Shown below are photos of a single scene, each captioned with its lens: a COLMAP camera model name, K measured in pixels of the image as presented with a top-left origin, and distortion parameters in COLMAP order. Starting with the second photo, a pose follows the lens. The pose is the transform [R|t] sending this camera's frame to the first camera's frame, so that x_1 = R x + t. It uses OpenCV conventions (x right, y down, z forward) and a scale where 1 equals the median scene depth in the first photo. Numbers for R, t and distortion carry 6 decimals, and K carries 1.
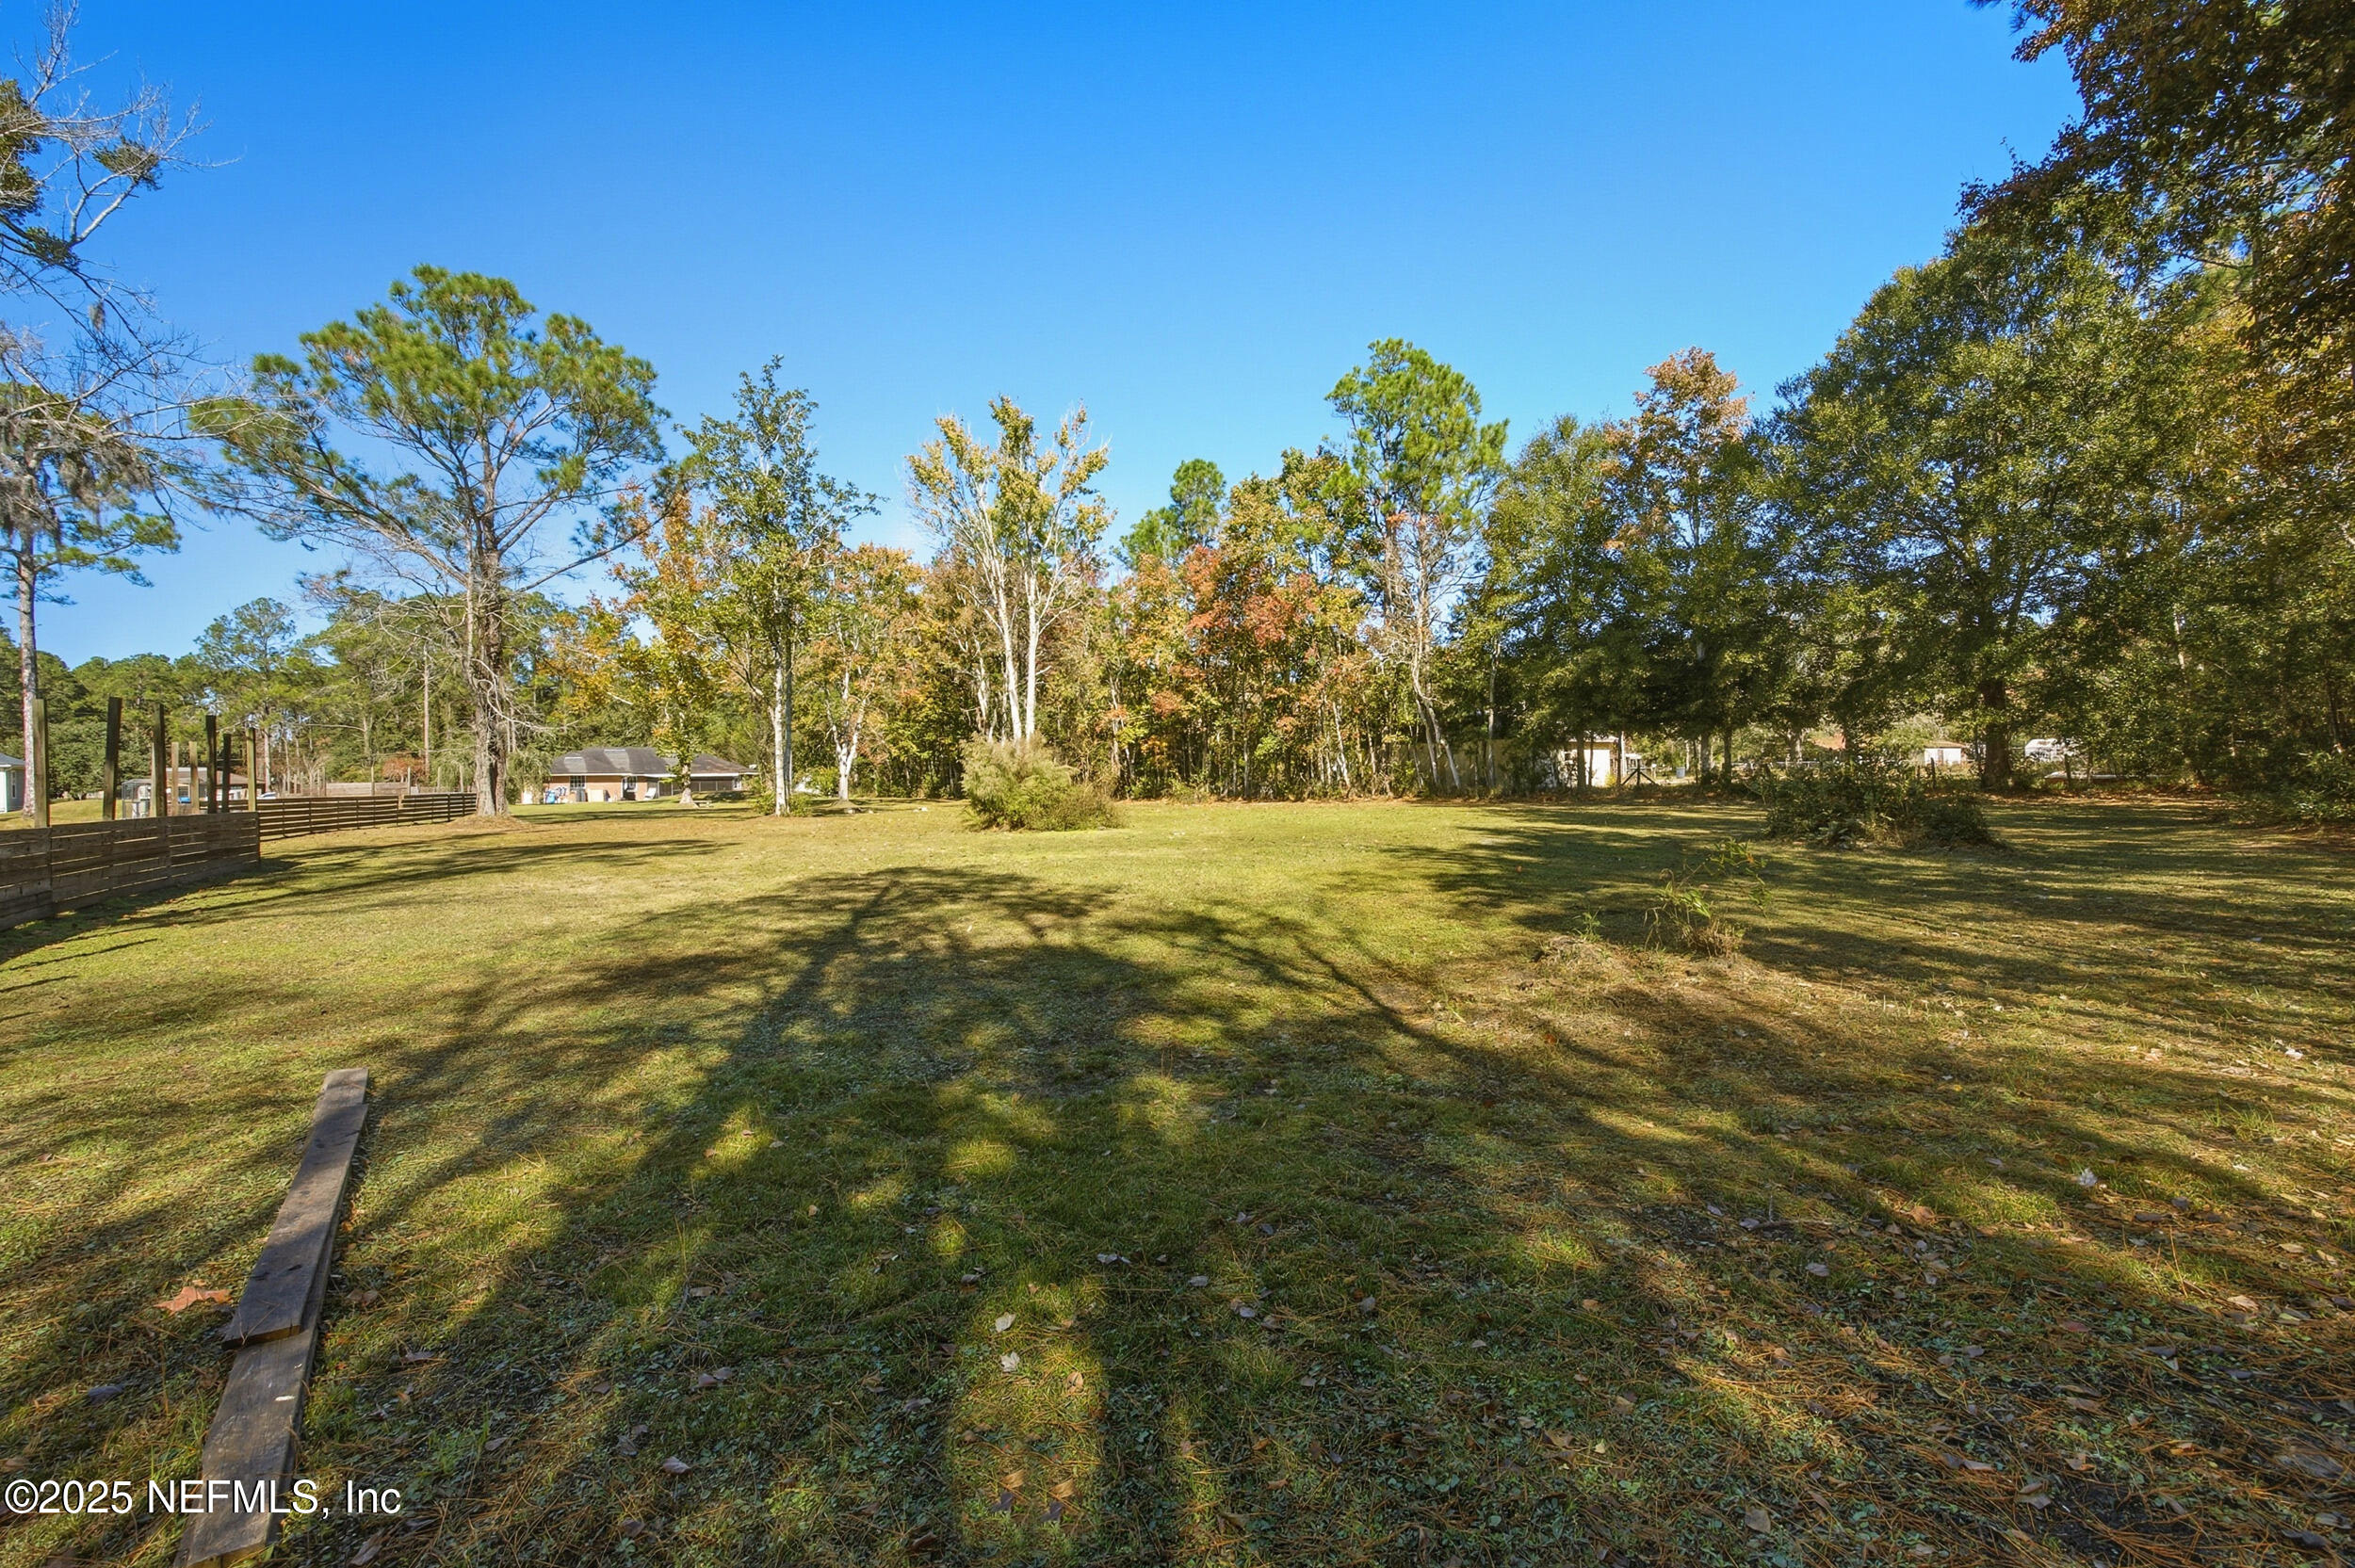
lens RADIAL K [[907.8, 0, 1185.1], [0, 907.8, 776.7], [0, 0, 1]] dist [-0.021620, 0.005281]
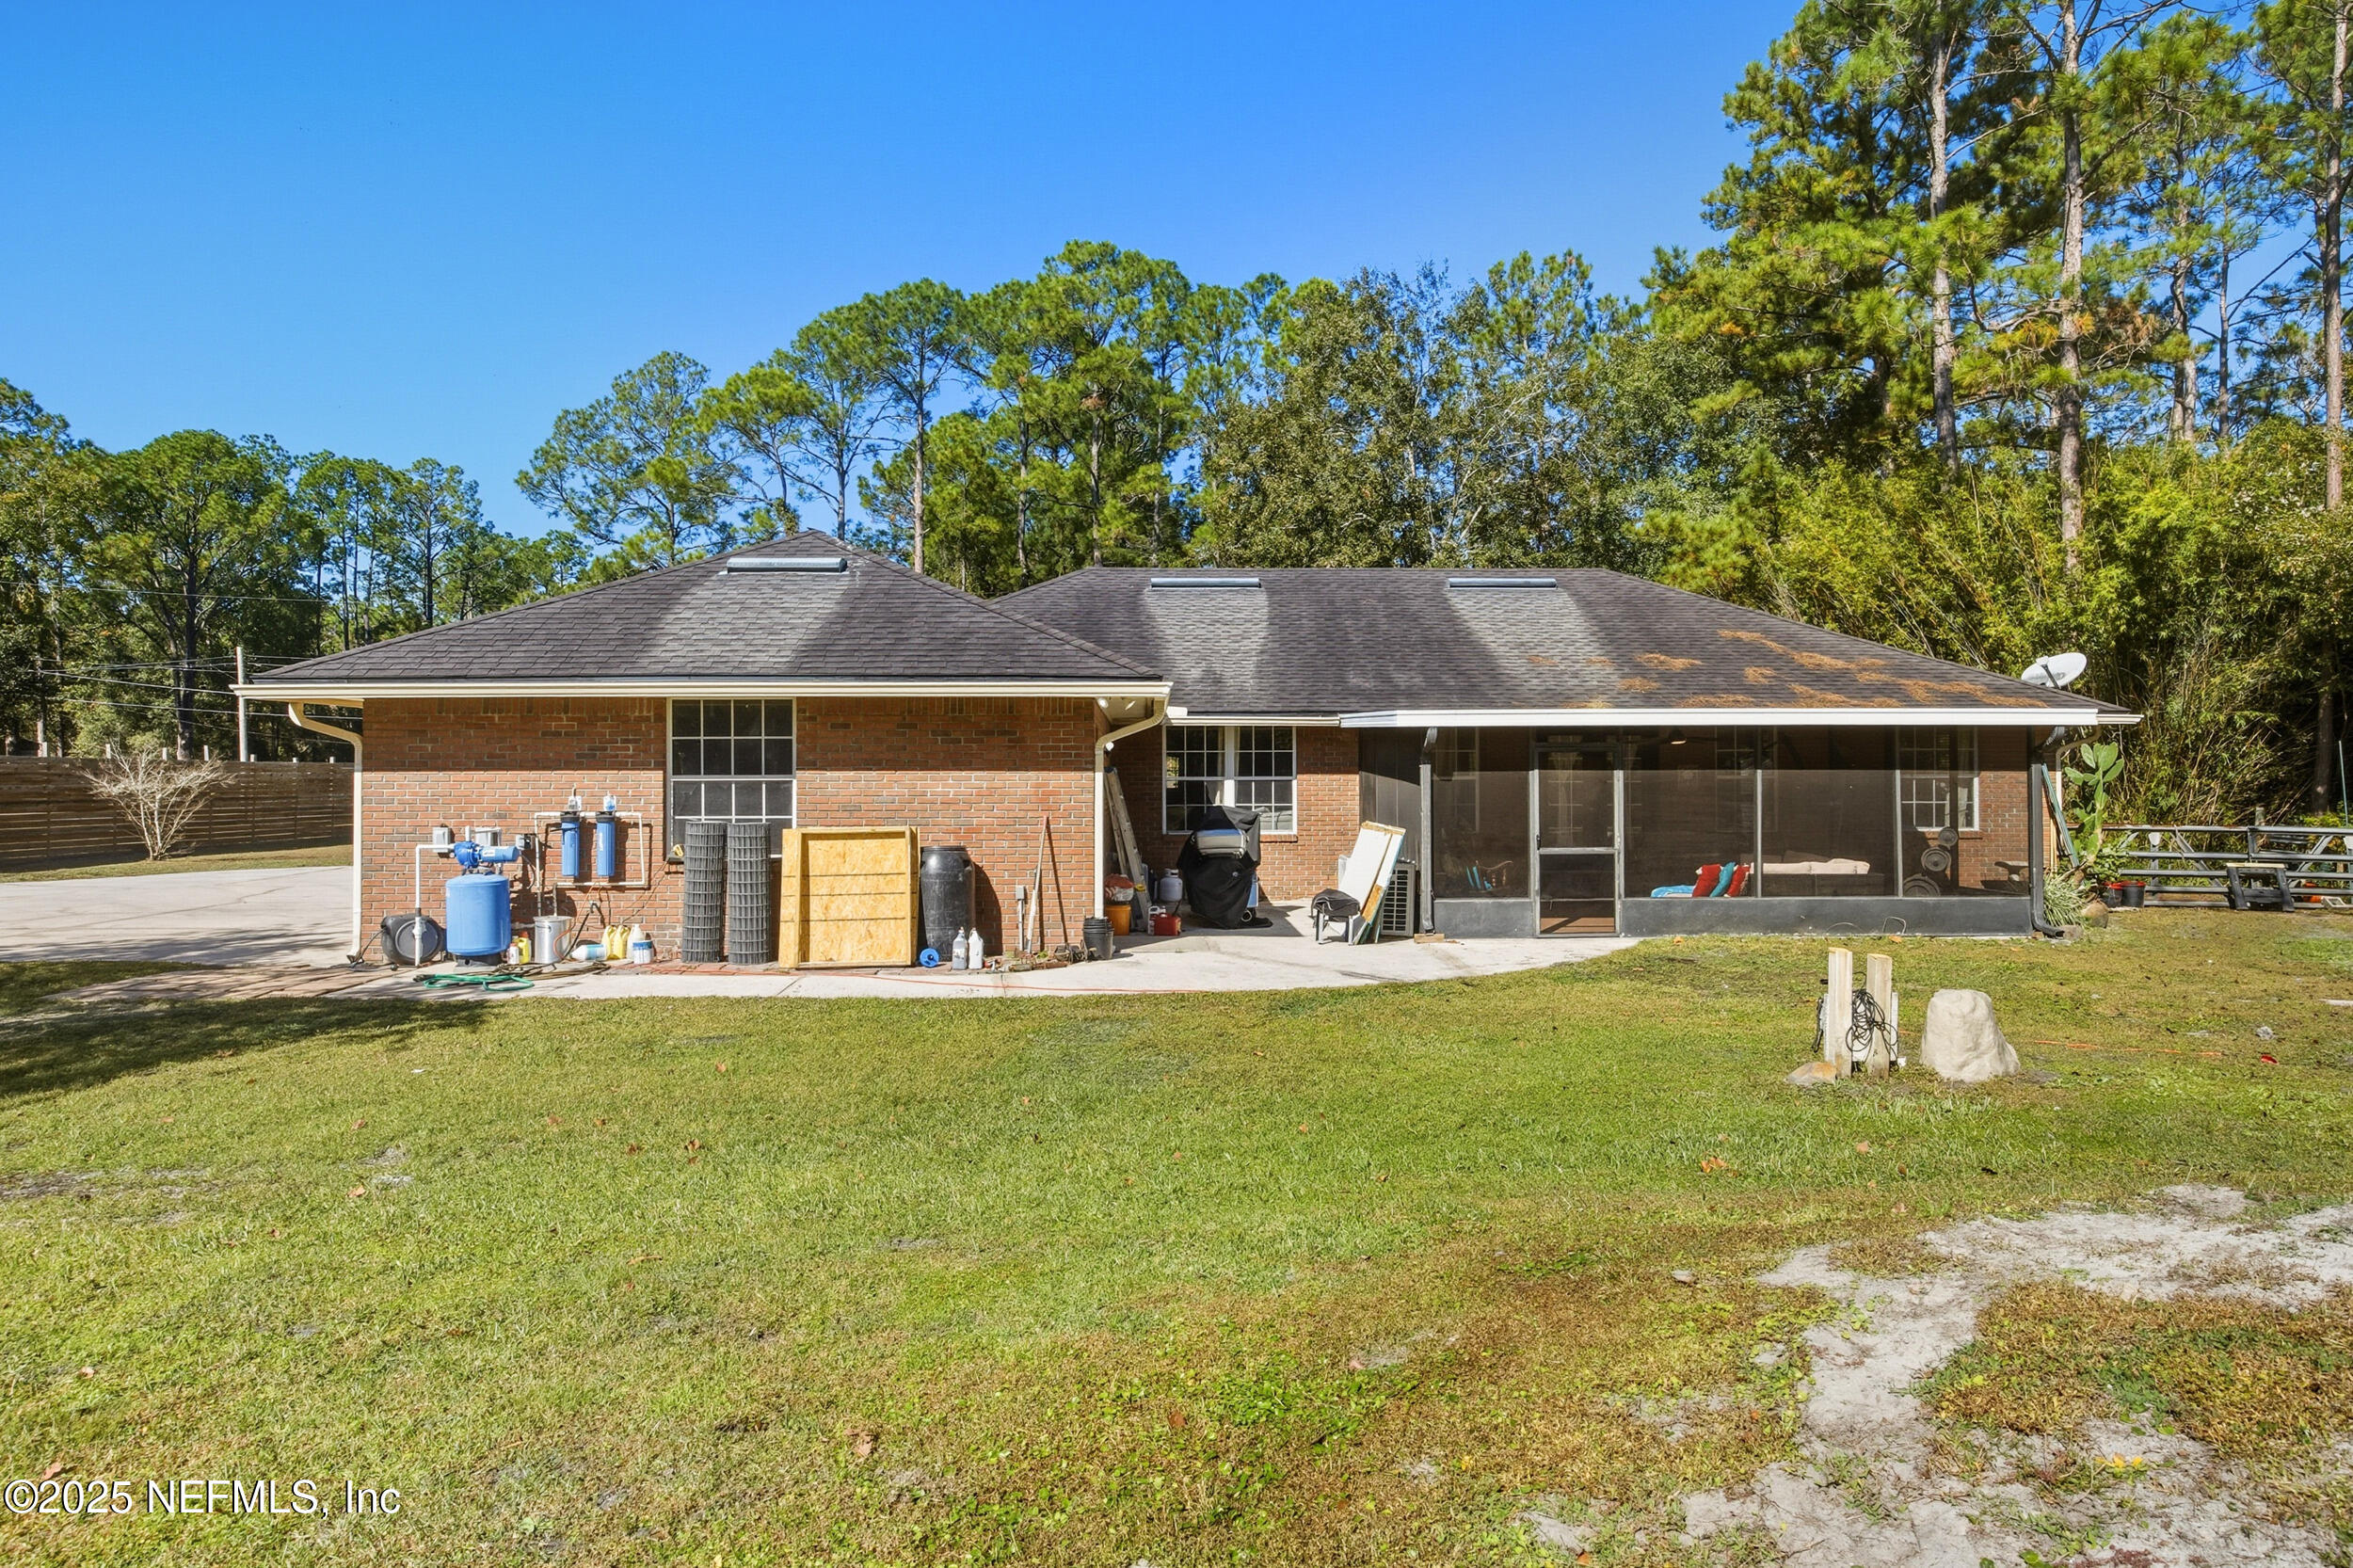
lens RADIAL K [[1435.7, 0, 1176.5], [0, 1435.7, 784.0], [0, 0, 1]] dist [-0.001143, 0.002860]
pose [[0.755004, 0.017661, -0.655482, -0.445479], [-0.011332, 0.999839, 0.013887, 0.005057], [0.655622, -0.003057, 0.755083, 0.767208]]
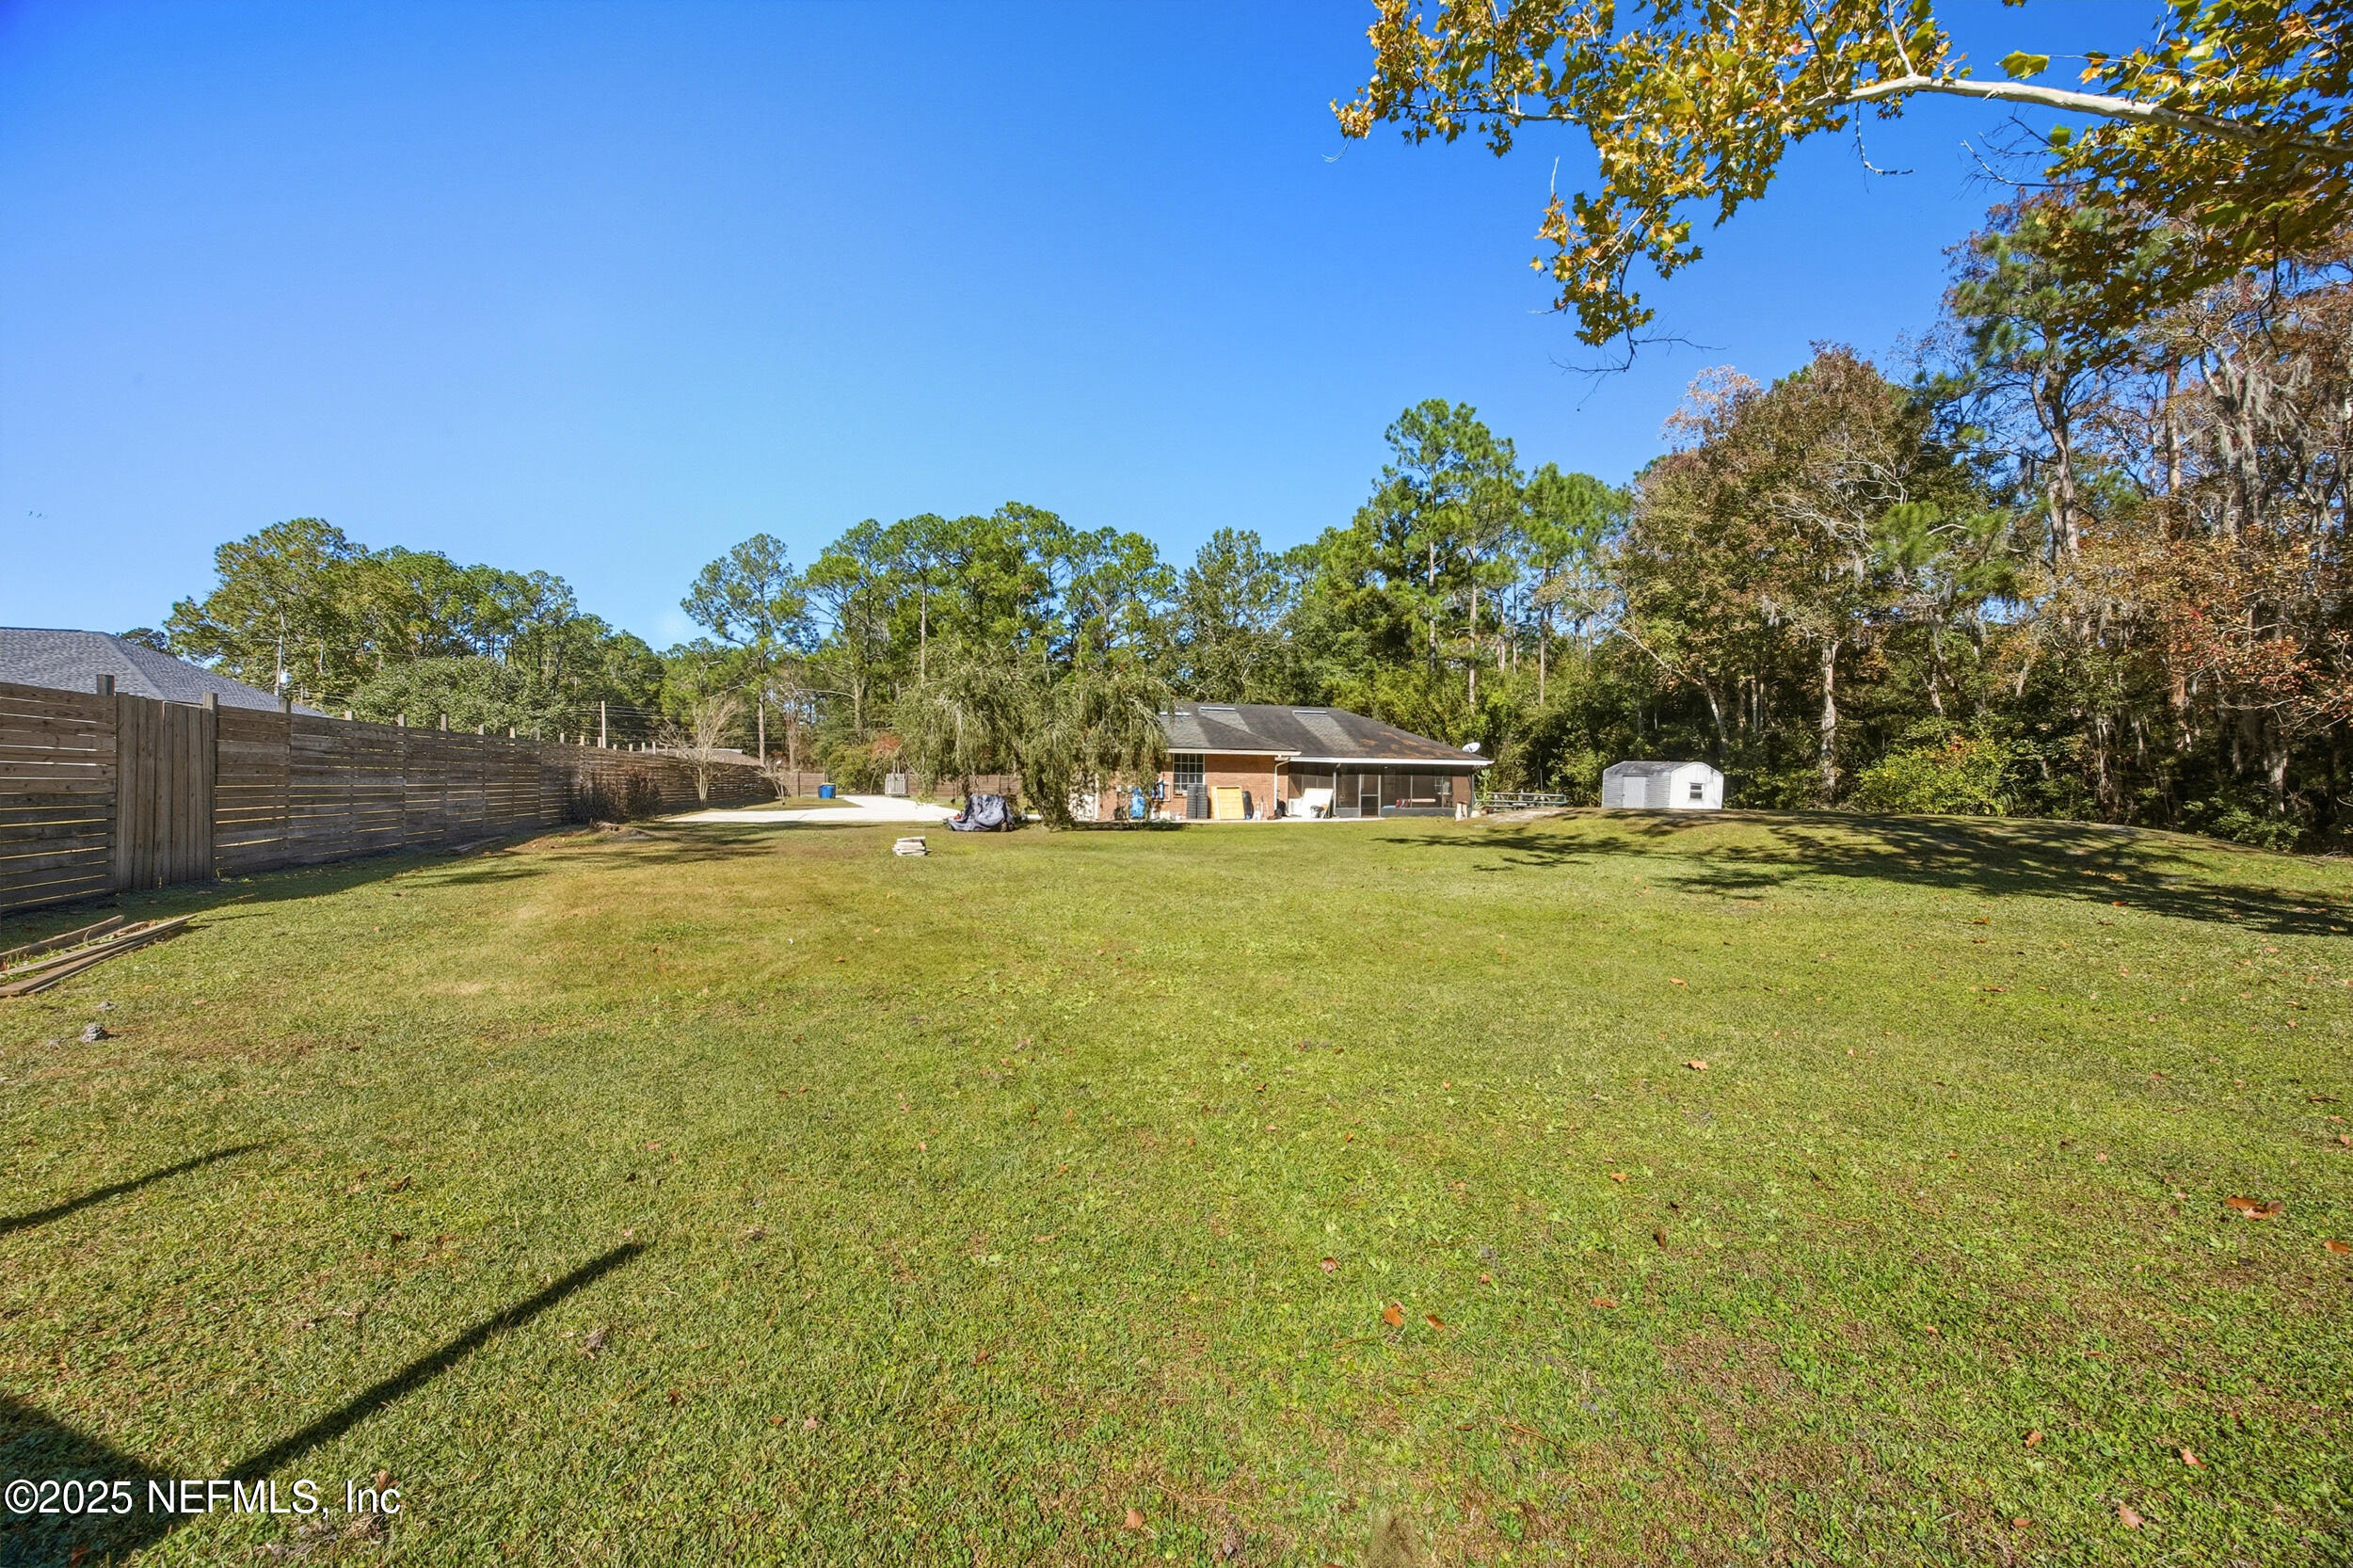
lens RADIAL K [[907.1, 0, 1184.1], [0, 907.1, 776.7], [0, 0, 1]] dist [-0.021620, 0.005281]
pose [[0.906023, 0.023635, -0.422569, -0.423762], [-0.025045, 0.999684, 0.002216, 0.007119], [0.422488, 0.008576, 0.906328, 0.529689]]
